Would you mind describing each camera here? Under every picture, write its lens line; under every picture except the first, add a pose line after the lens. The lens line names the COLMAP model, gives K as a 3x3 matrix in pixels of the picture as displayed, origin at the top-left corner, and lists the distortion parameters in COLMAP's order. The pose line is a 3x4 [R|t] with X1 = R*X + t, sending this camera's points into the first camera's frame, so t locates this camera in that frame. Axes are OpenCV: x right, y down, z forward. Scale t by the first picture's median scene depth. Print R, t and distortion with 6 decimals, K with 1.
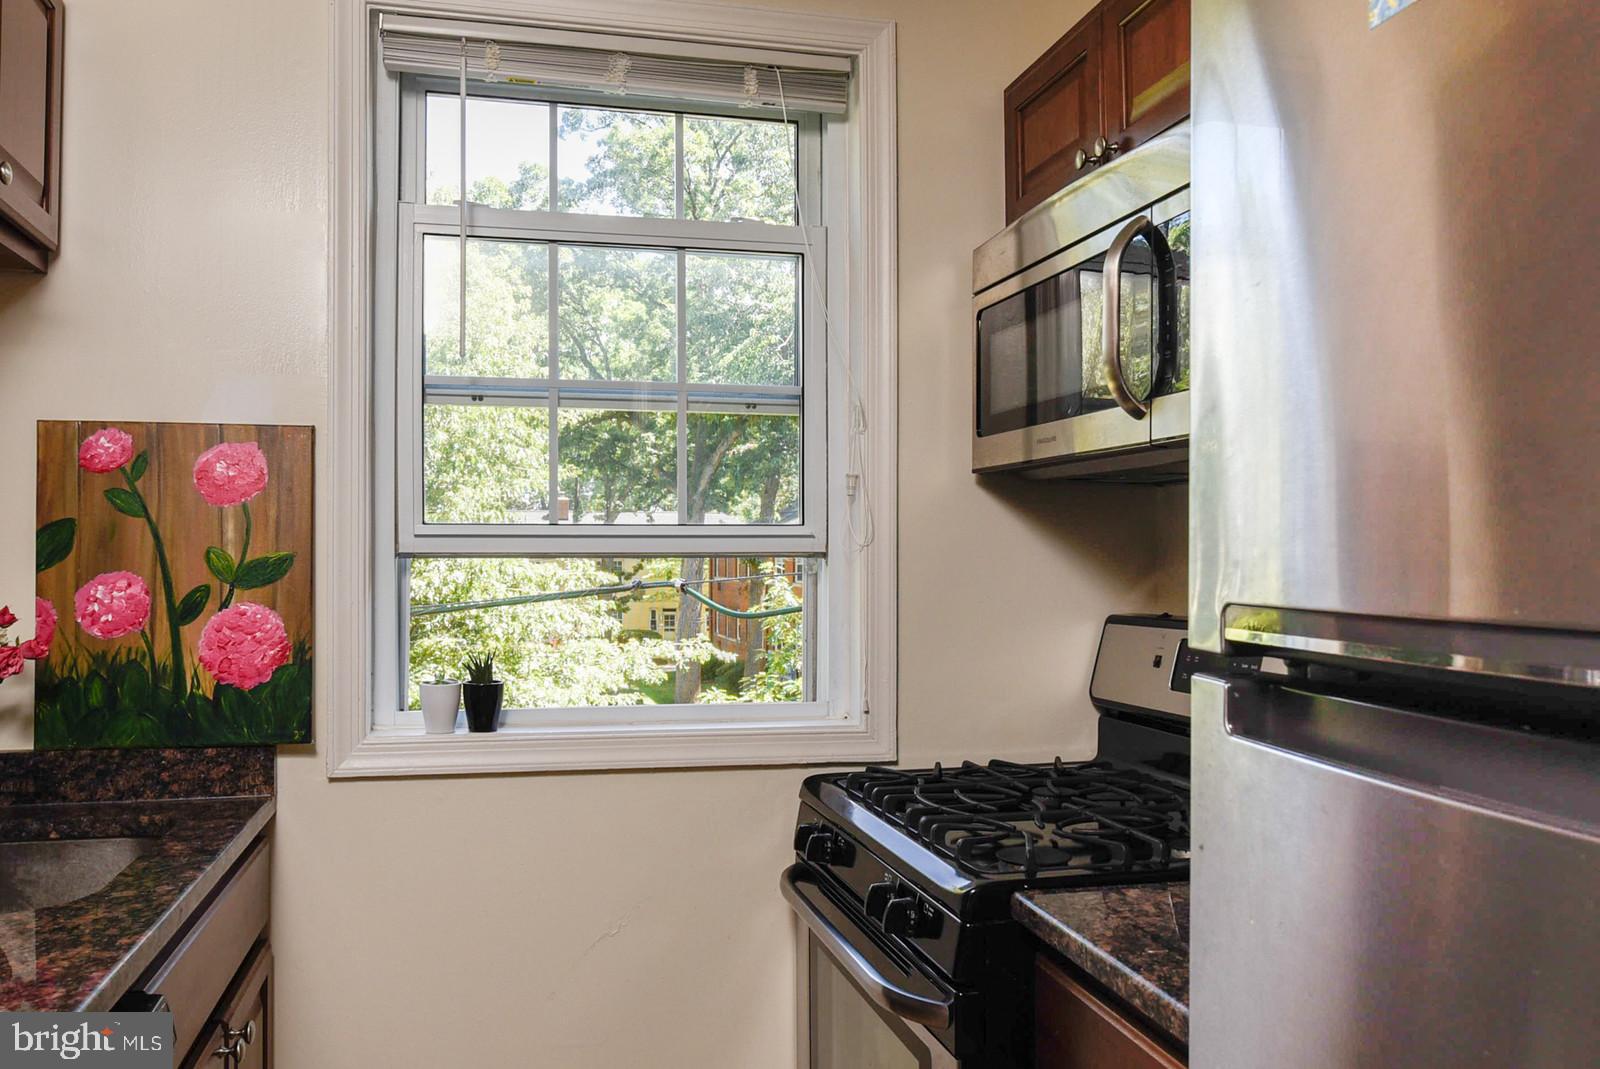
lens RADIAL K [[1196.7, 0, 754.1], [0, 1196.7, 558.7], [0, 0, 1]] dist [-0.006425, 0.001411]
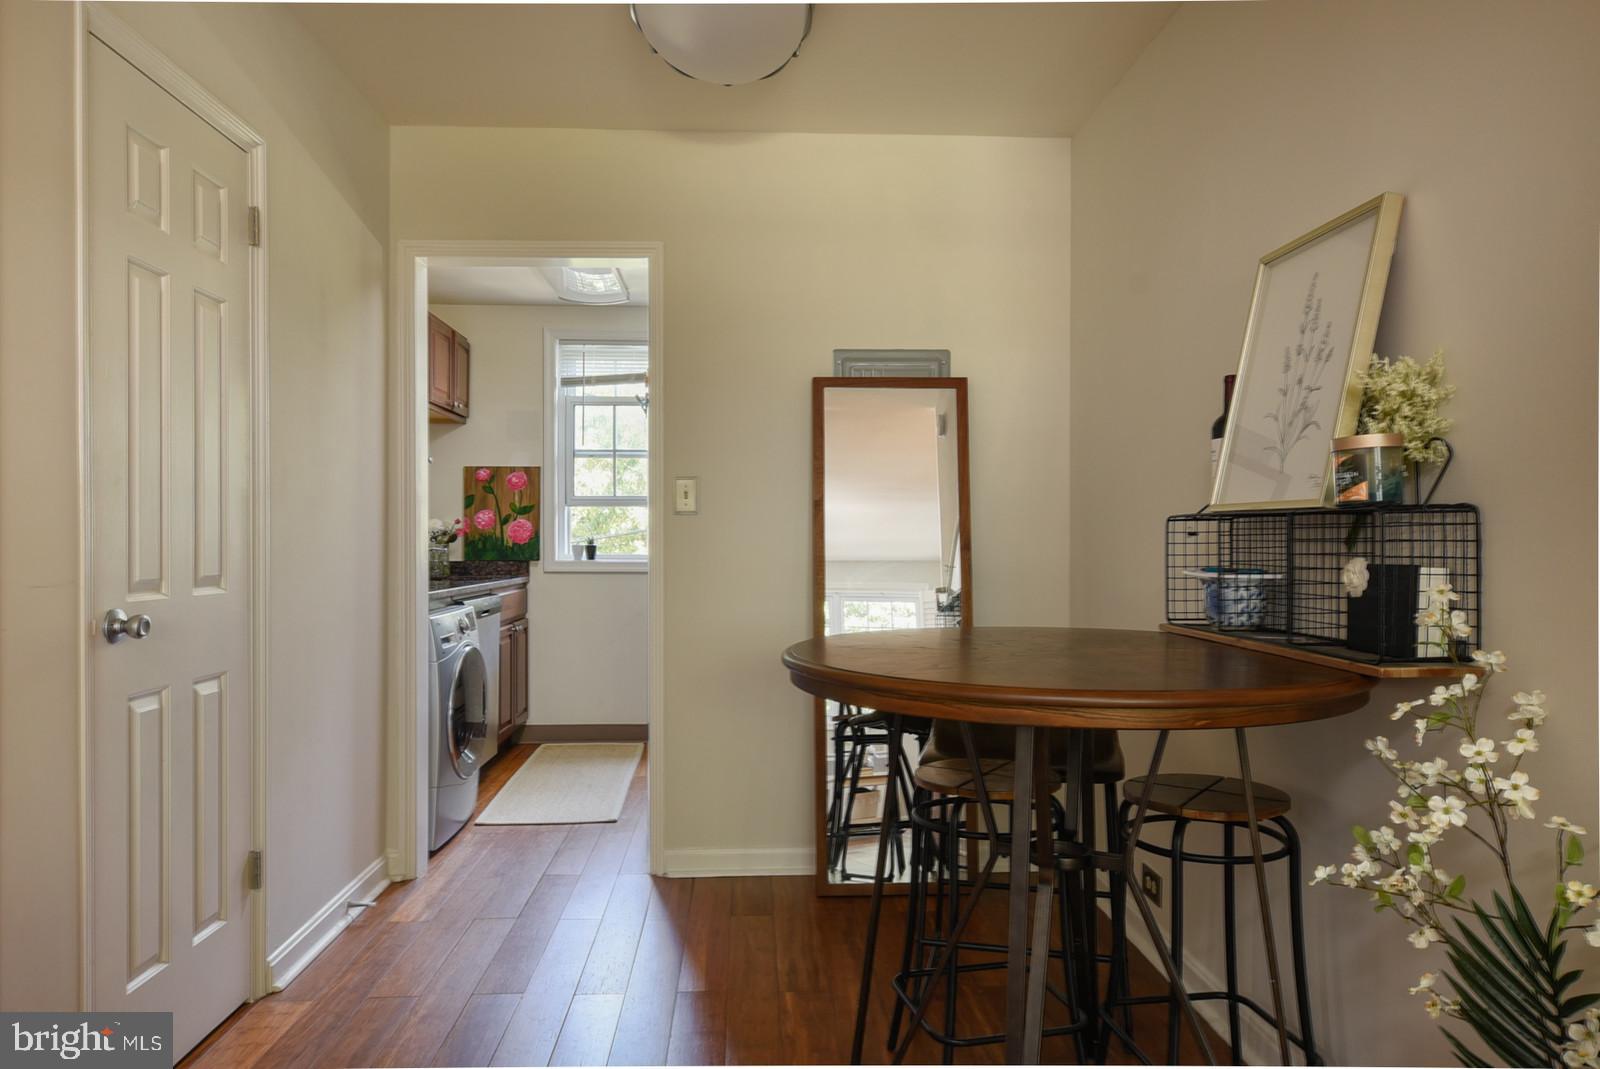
lens RADIAL K [[1040.5, 0, 797.8], [0, 1040.5, 556.3], [0, 0, 1]] dist [-0.000340, 0.000972]
pose [[0.987823, 0.004041, -0.155529, 0.798652], [-0.001362, 0.999849, 0.017326, 0.088006], [0.155575, -0.016903, 0.987679, -1.770072]]
